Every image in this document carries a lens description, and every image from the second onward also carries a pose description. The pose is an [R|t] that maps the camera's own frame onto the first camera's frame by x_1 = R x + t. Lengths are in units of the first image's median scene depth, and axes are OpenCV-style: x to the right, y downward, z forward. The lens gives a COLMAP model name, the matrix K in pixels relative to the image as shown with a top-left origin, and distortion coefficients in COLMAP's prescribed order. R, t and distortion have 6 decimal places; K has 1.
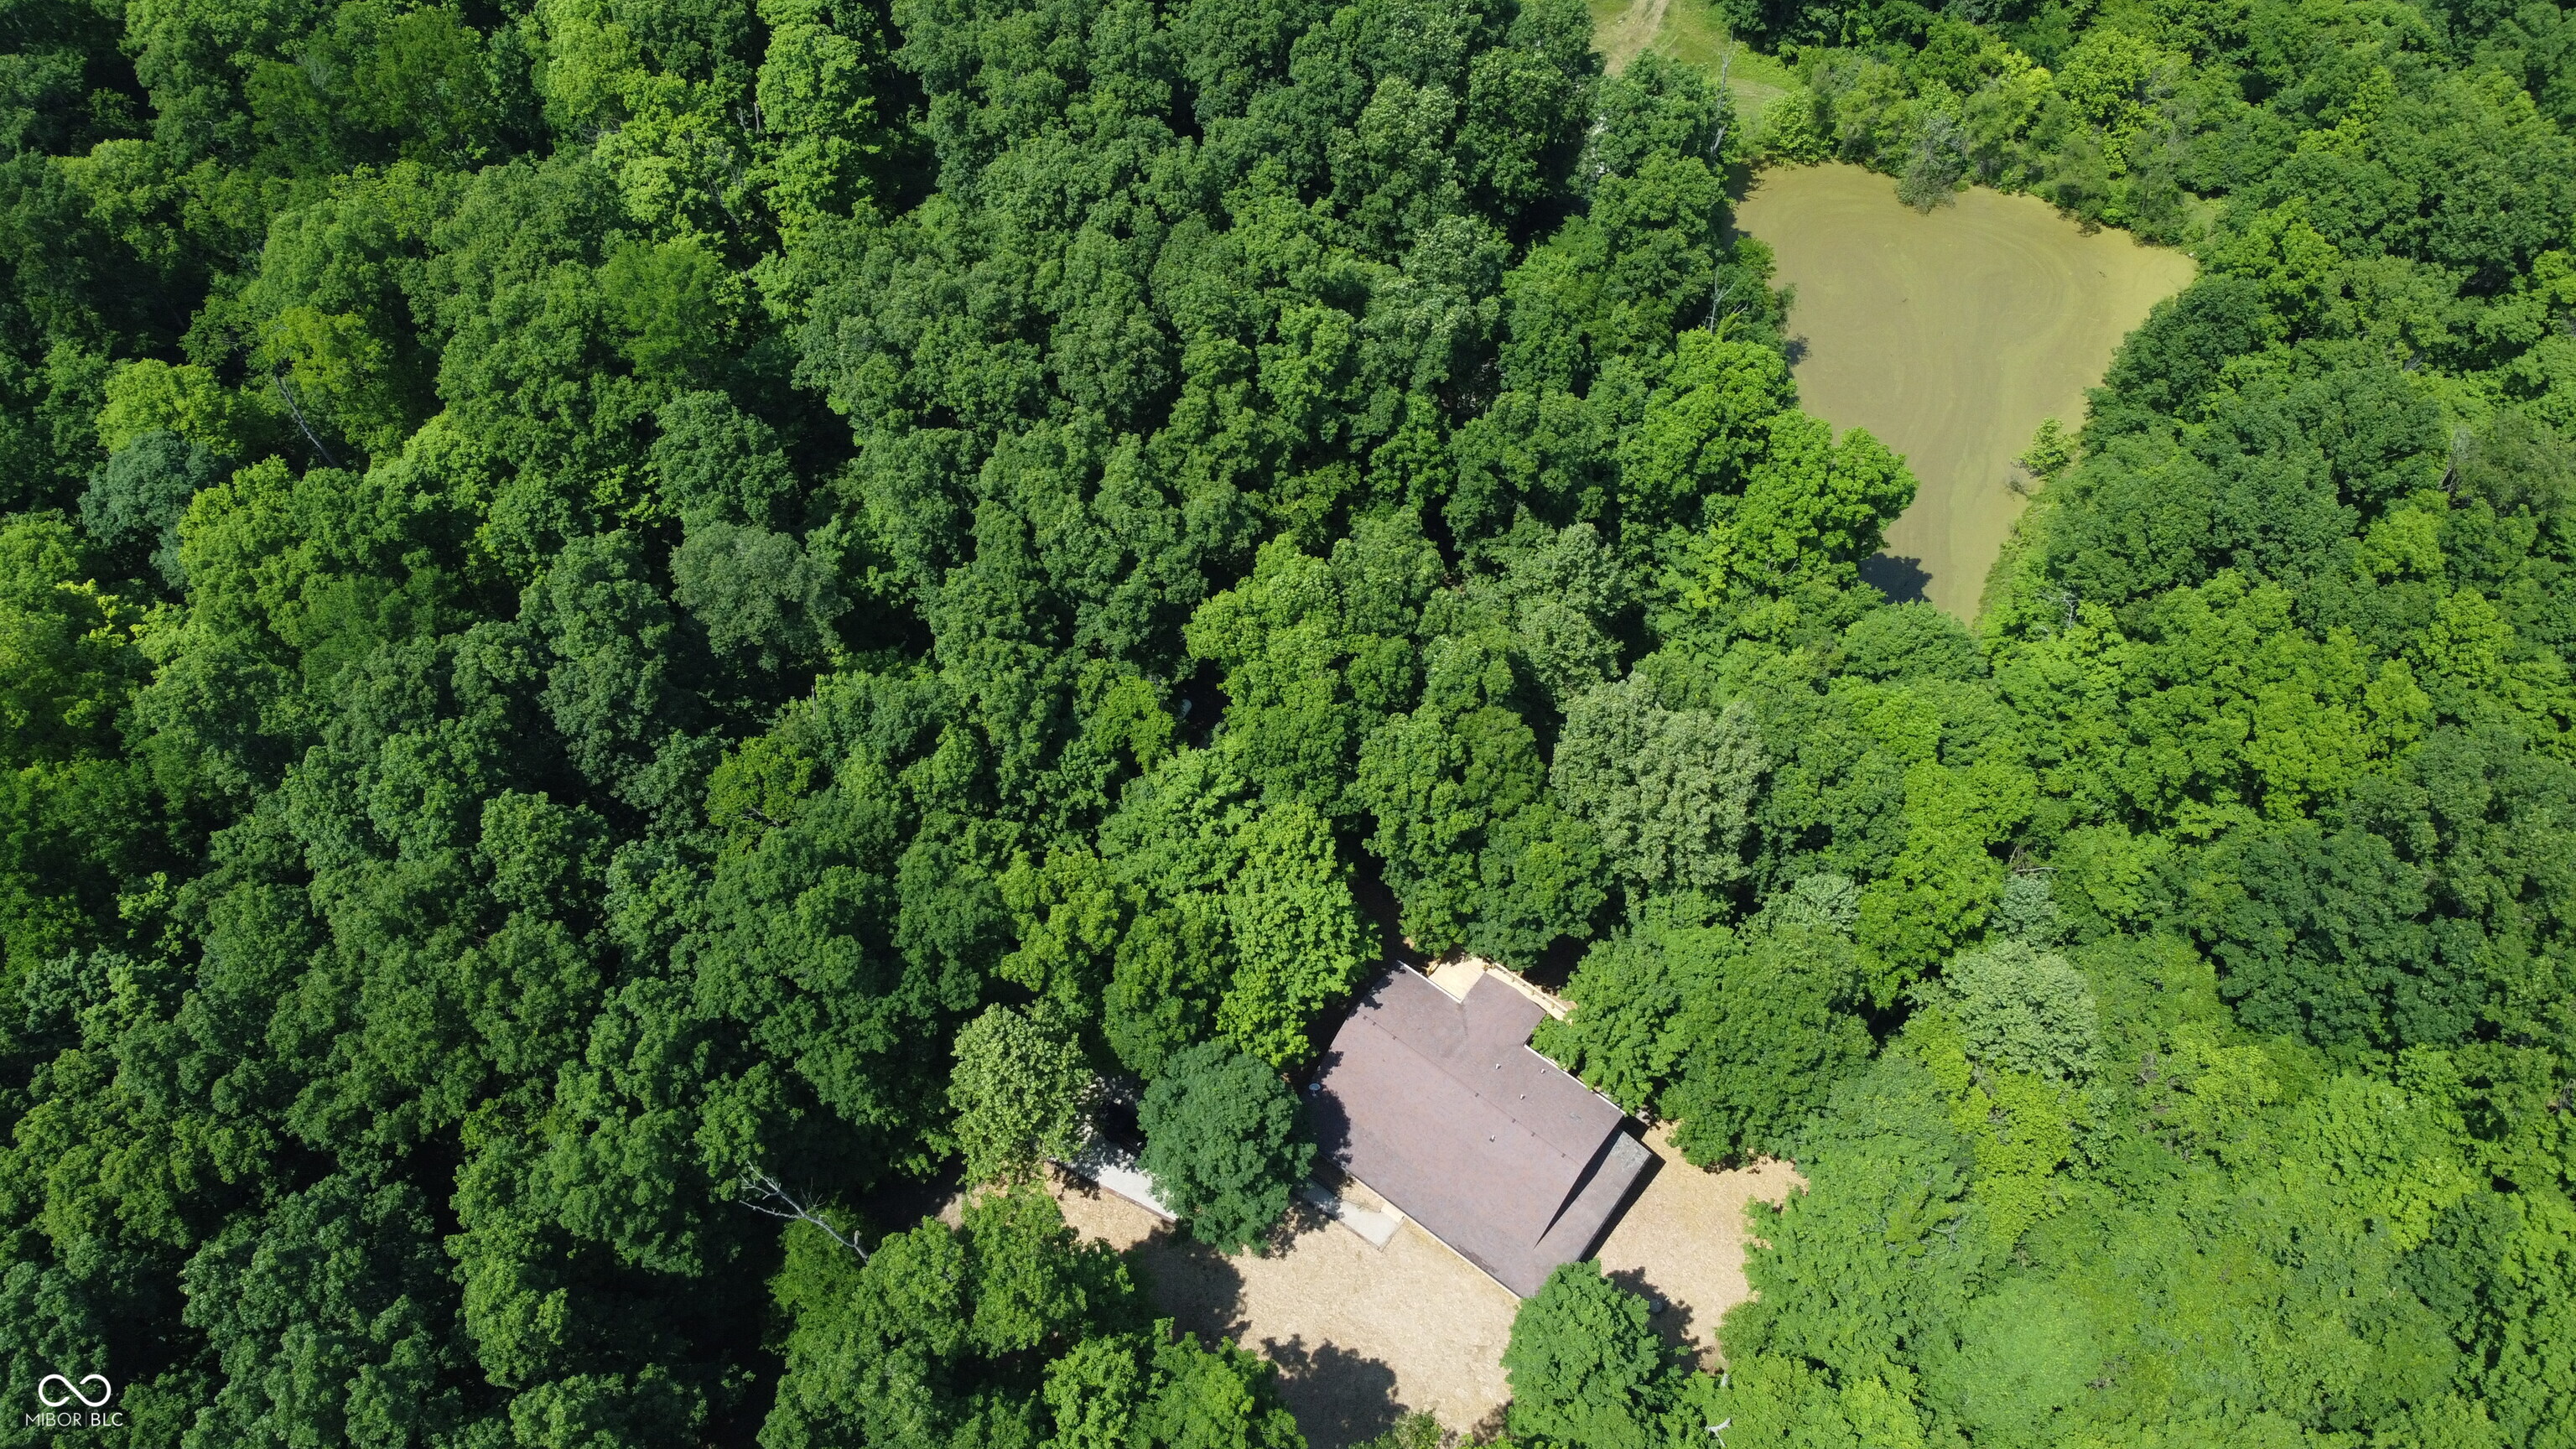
lens RADIAL K [[1954.6, 0, 1280.4], [0, 1954.6, 711.9], [0, 0, 1]] dist [0.008874, -0.000100]
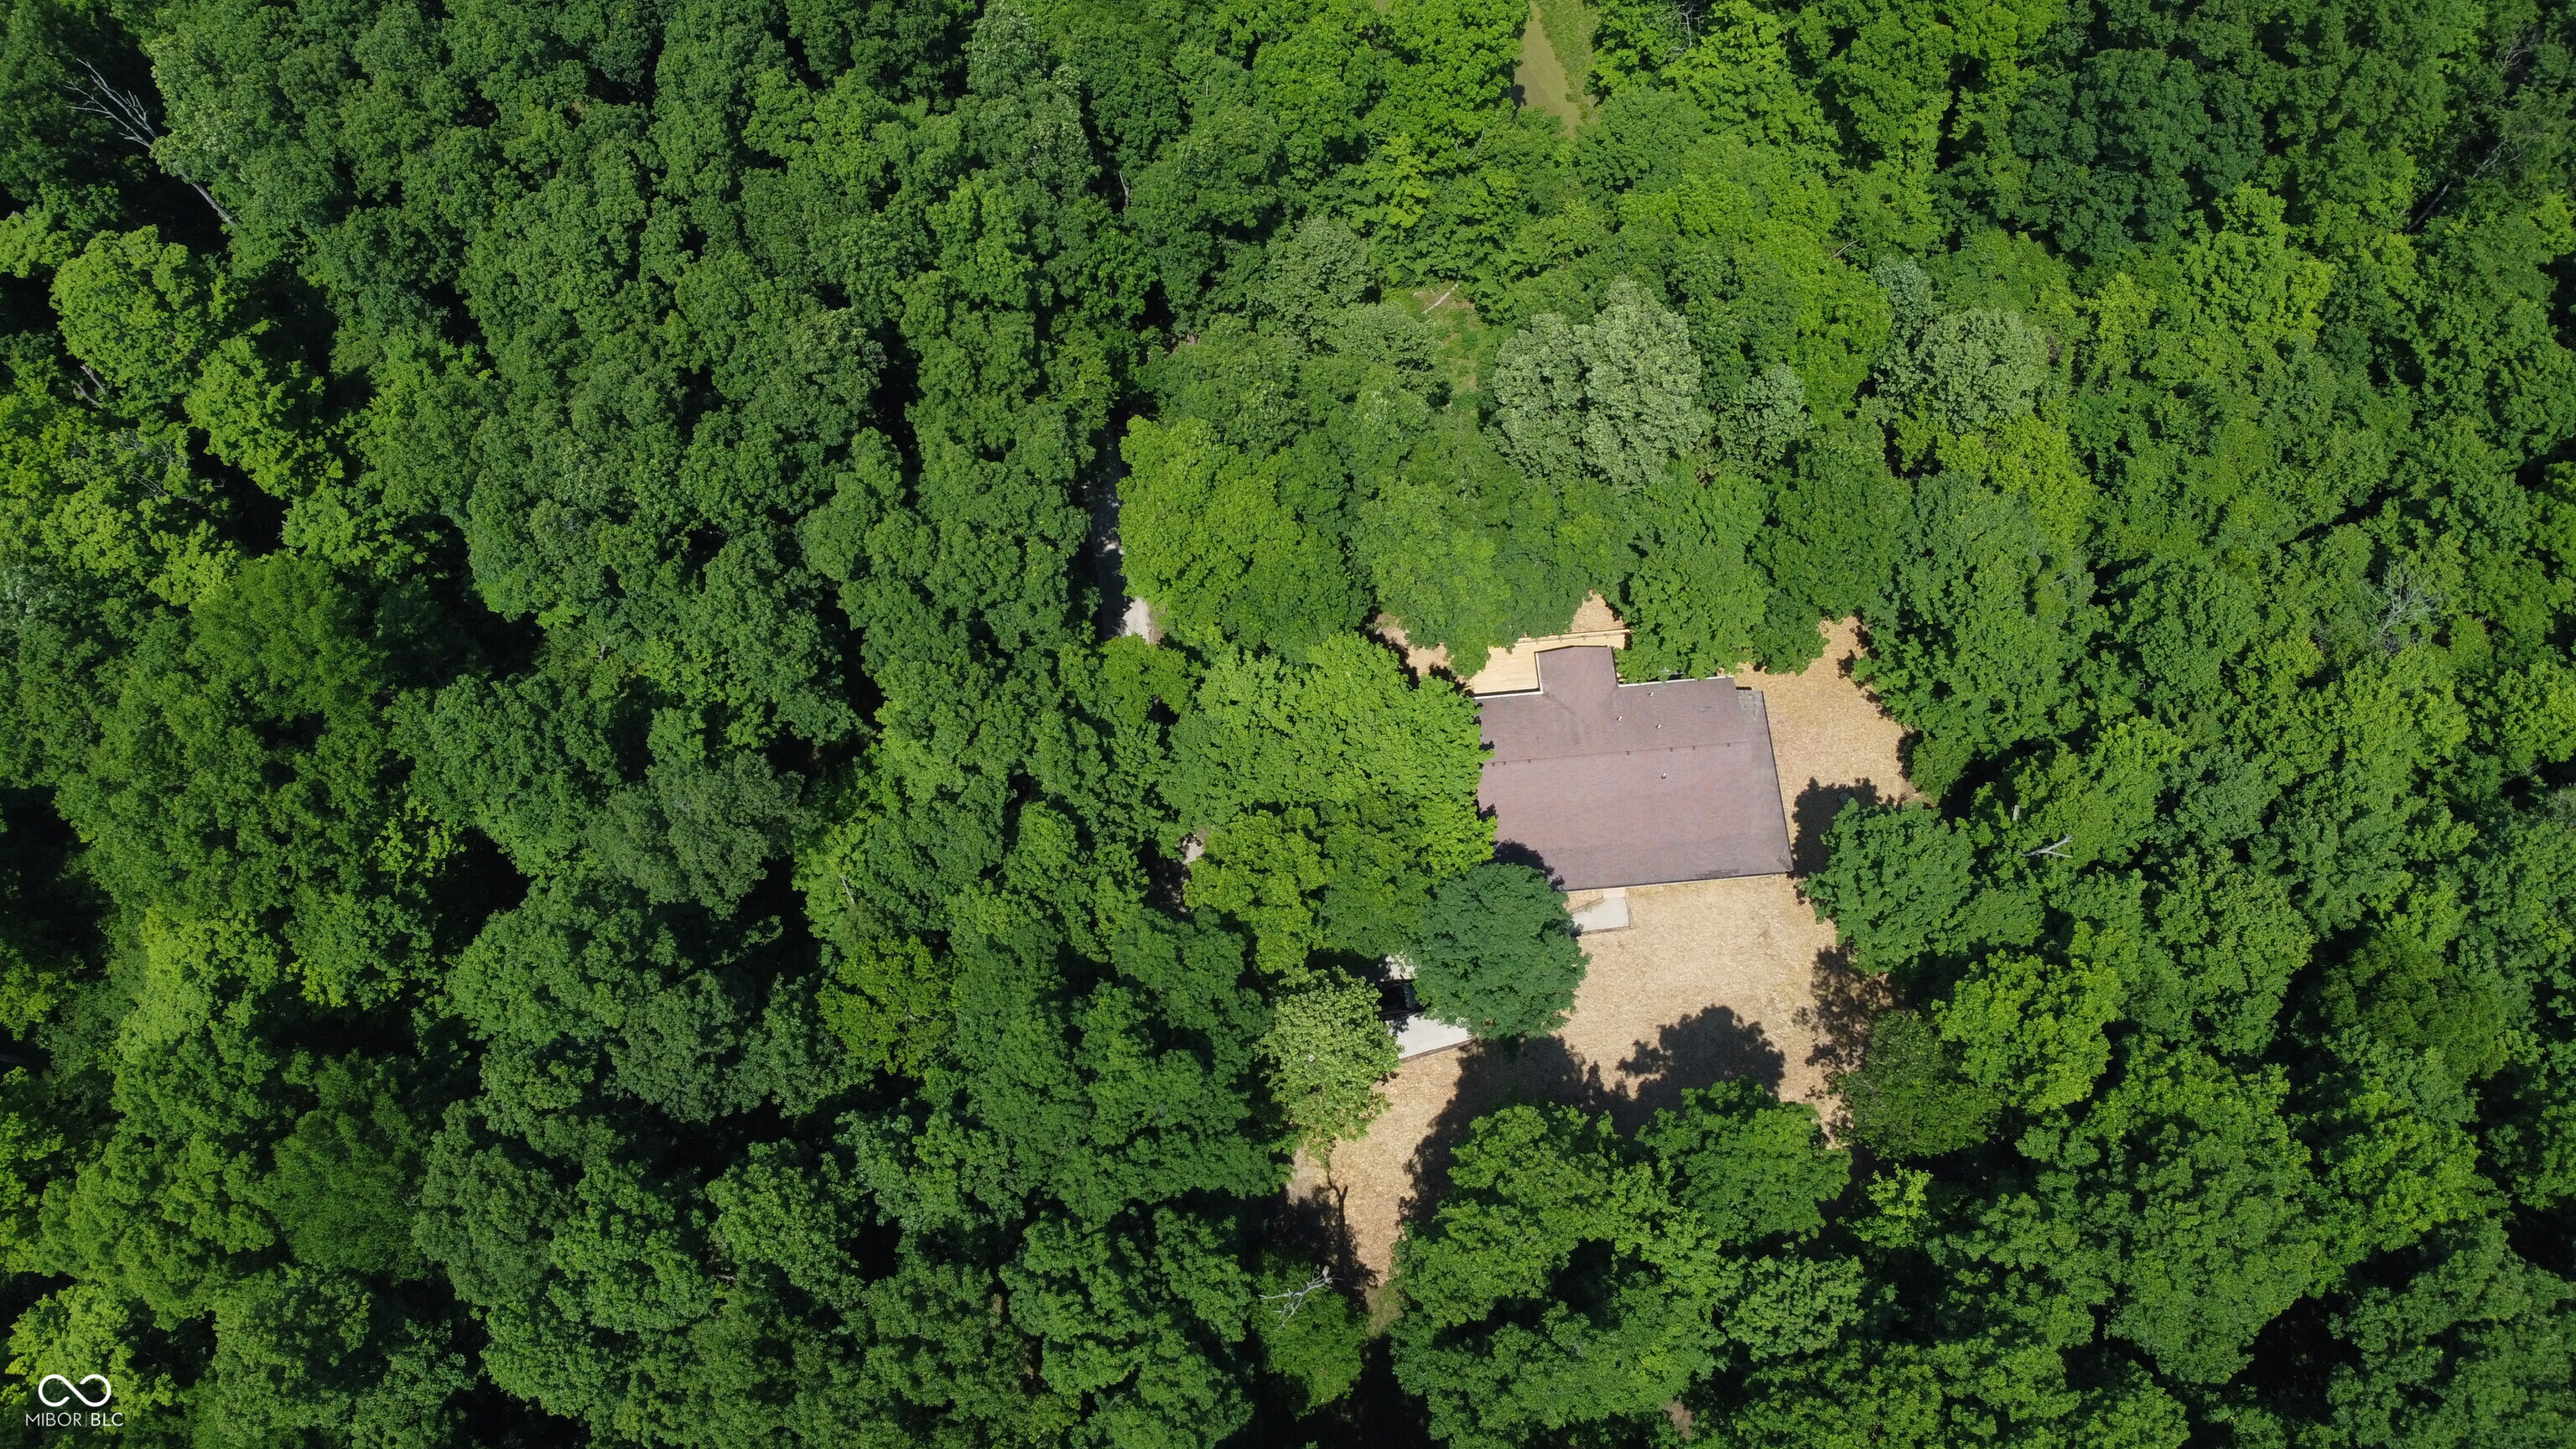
lens RADIAL K [[1954.6, 0, 1280.4], [0, 1954.6, 711.9], [0, 0, 1]] dist [0.008874, -0.000100]
pose [[0.743470, -0.629328, 0.226269, -0.246940], [0.572768, 0.773853, 0.270349, -0.196117], [-0.345237, -0.071397, 0.935796, 0.108727]]
